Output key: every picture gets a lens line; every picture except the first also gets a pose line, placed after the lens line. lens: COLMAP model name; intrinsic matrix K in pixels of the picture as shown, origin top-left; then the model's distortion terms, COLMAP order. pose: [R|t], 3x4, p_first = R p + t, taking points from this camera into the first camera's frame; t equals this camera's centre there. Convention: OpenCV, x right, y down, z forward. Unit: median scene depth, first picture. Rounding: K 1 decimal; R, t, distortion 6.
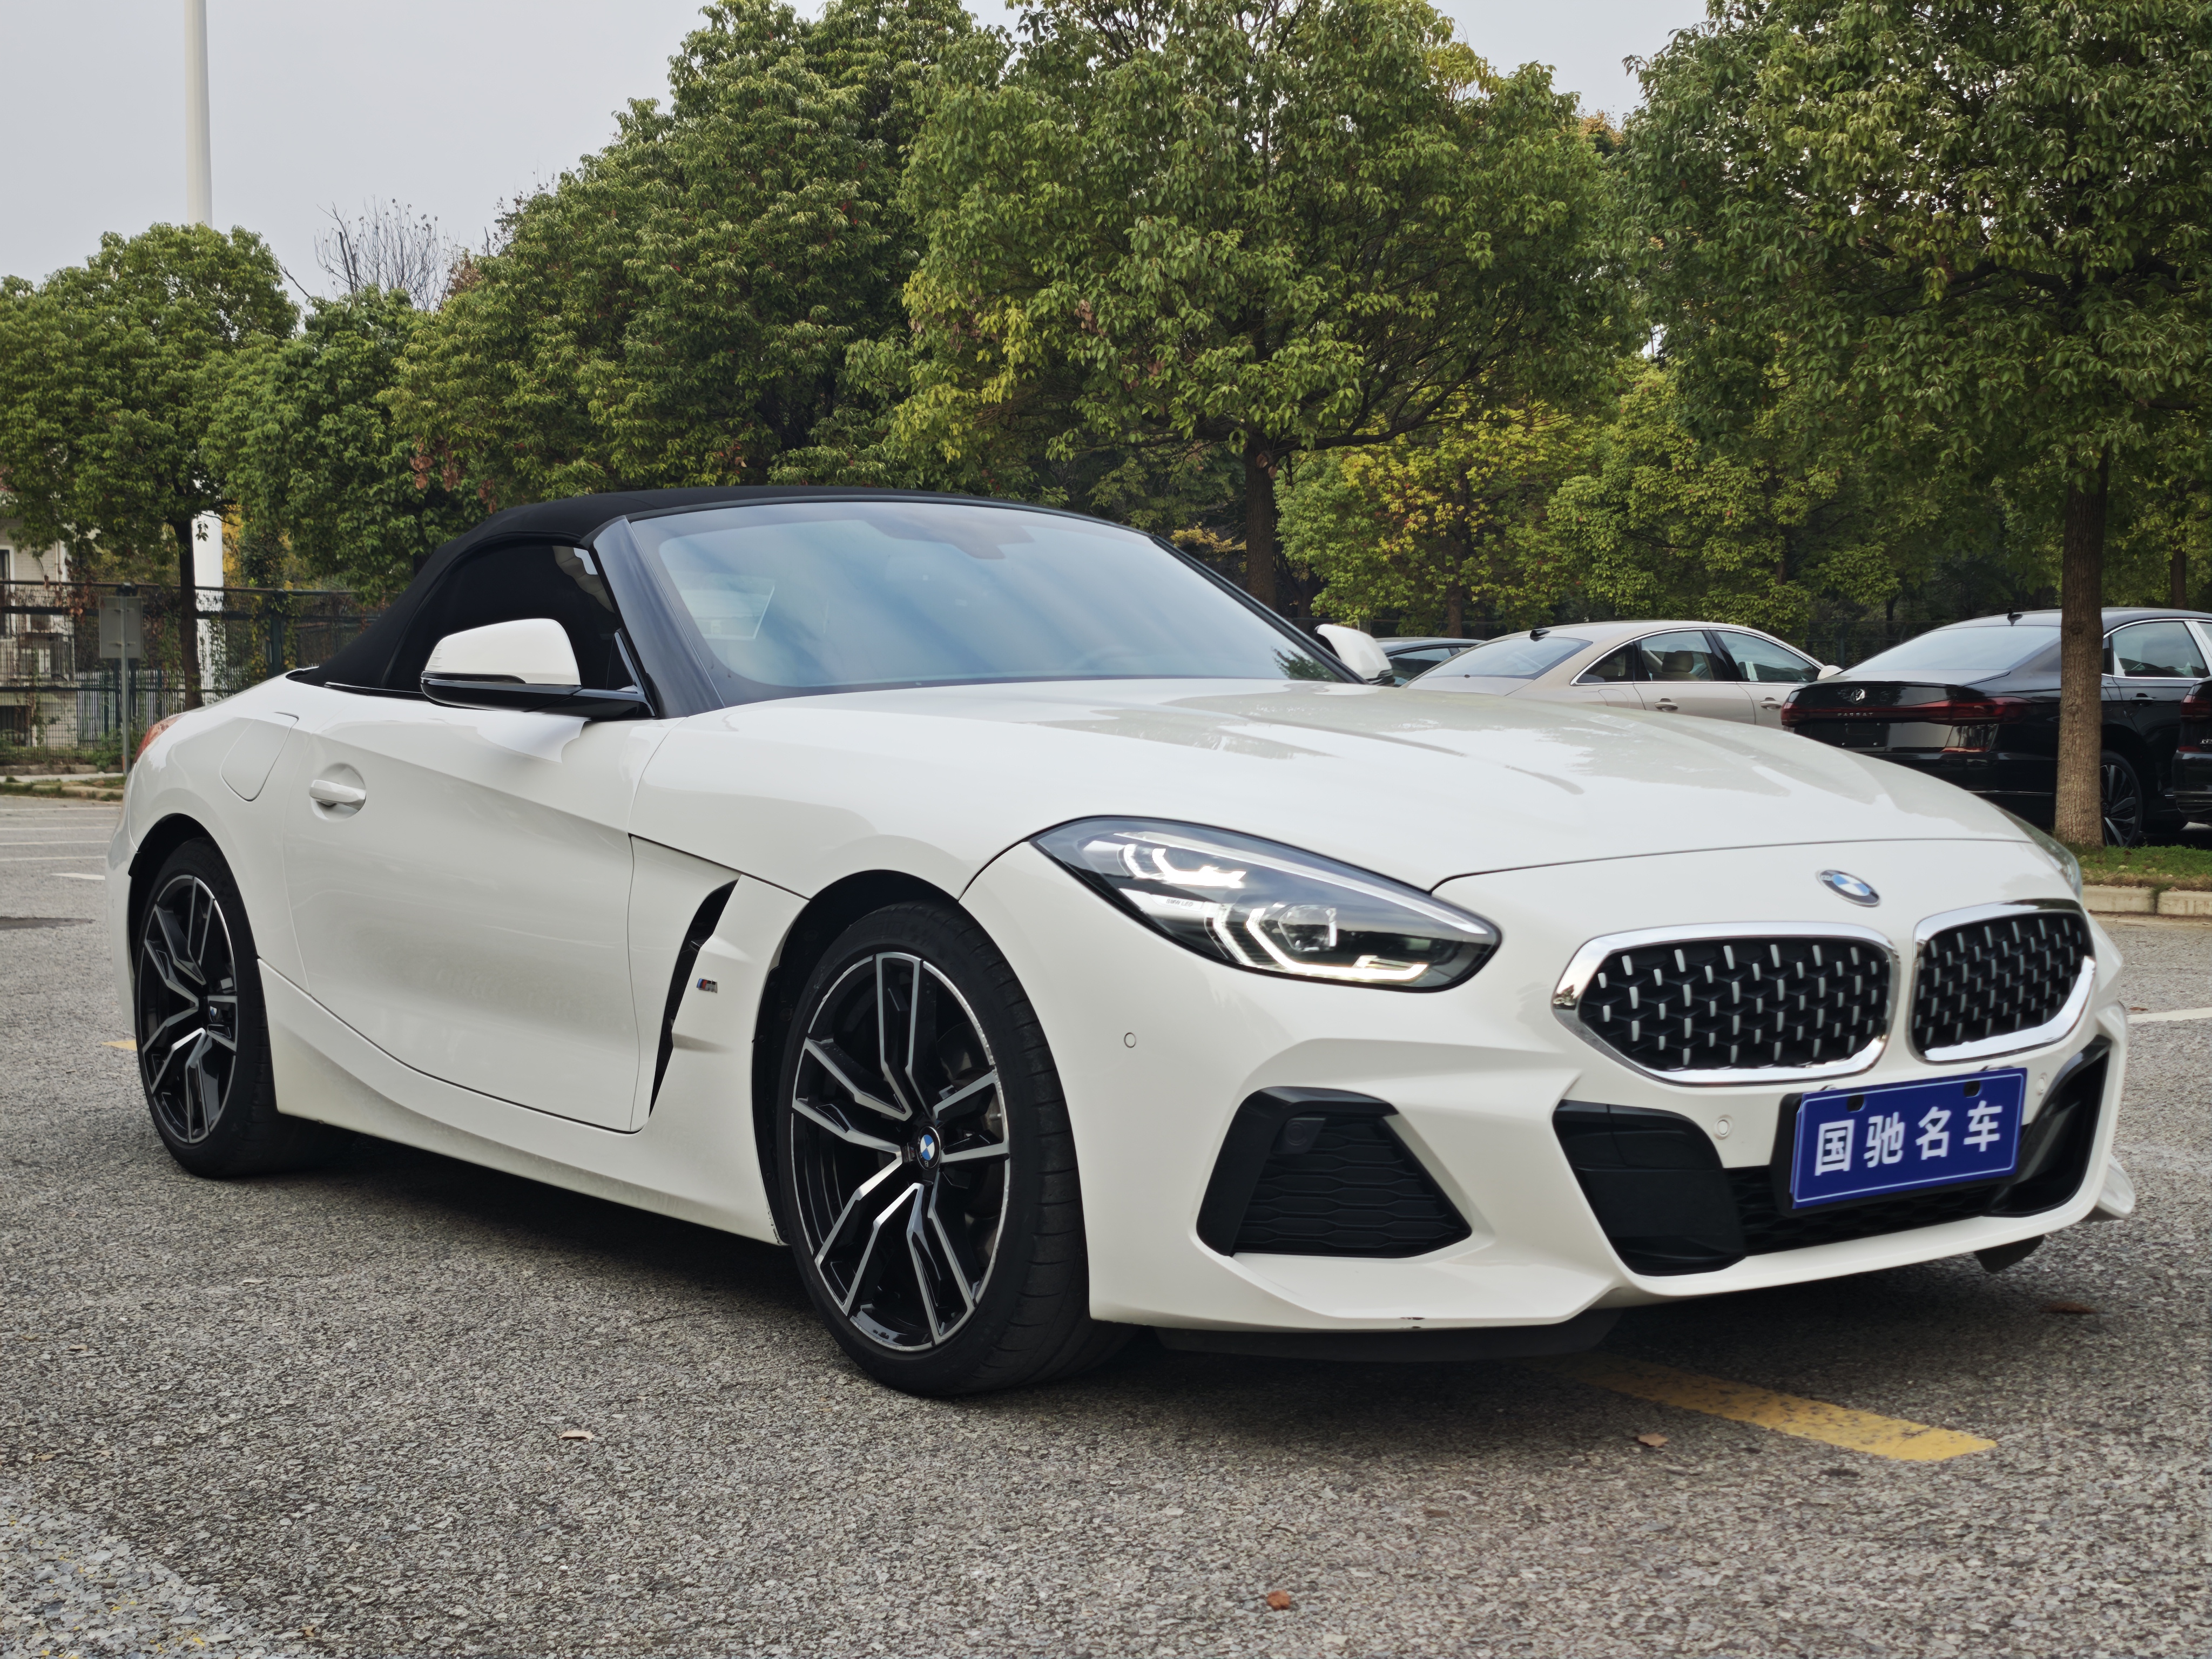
lens RADIAL K [[3087.6, 0, 1080.6], [0, 3087.6, 831.7], [0, 0, 1]] dist [0.213480, -0.759458]
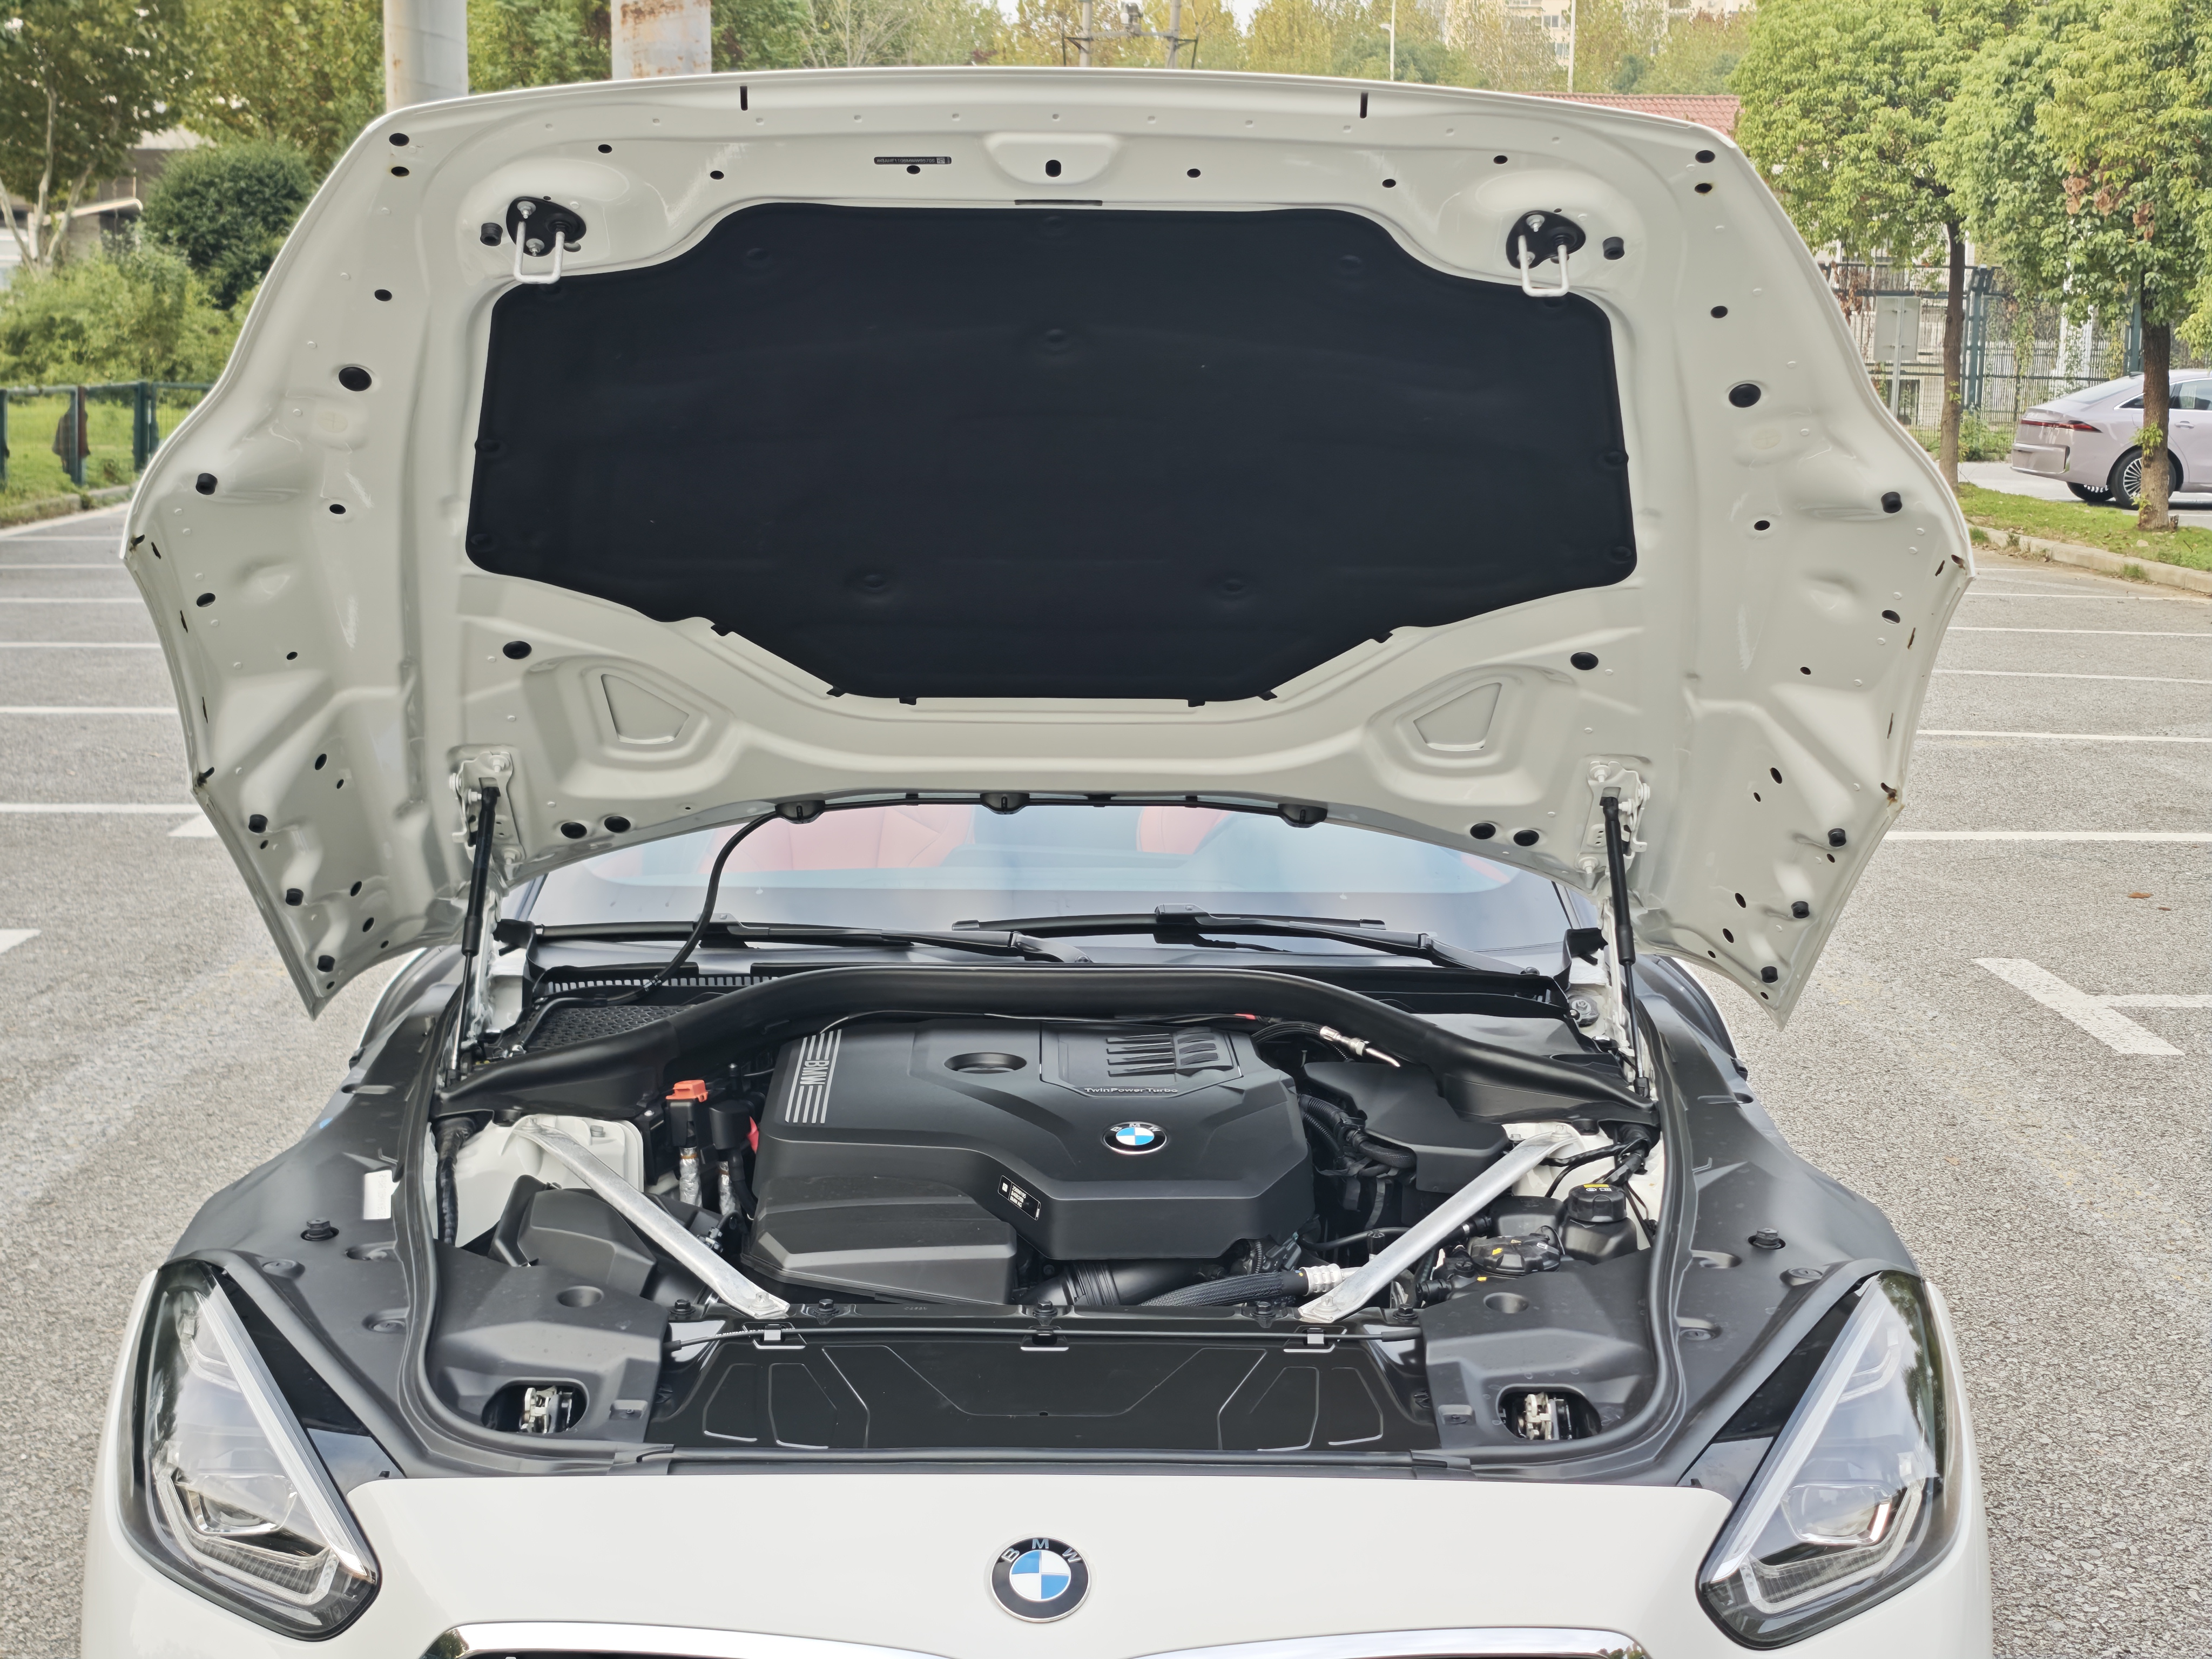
lens RADIAL K [[3096.6, 0, 1101.4], [0, 3096.6, 827.8], [0, 0, 1]] dist [0.052599, -0.128132]
pose [[0.803080, 0.116664, -0.584339, 0.142711], [-0.047486, 0.990058, 0.132404, -0.050879], [0.593976, -0.078583, 0.800635, 0.120537]]
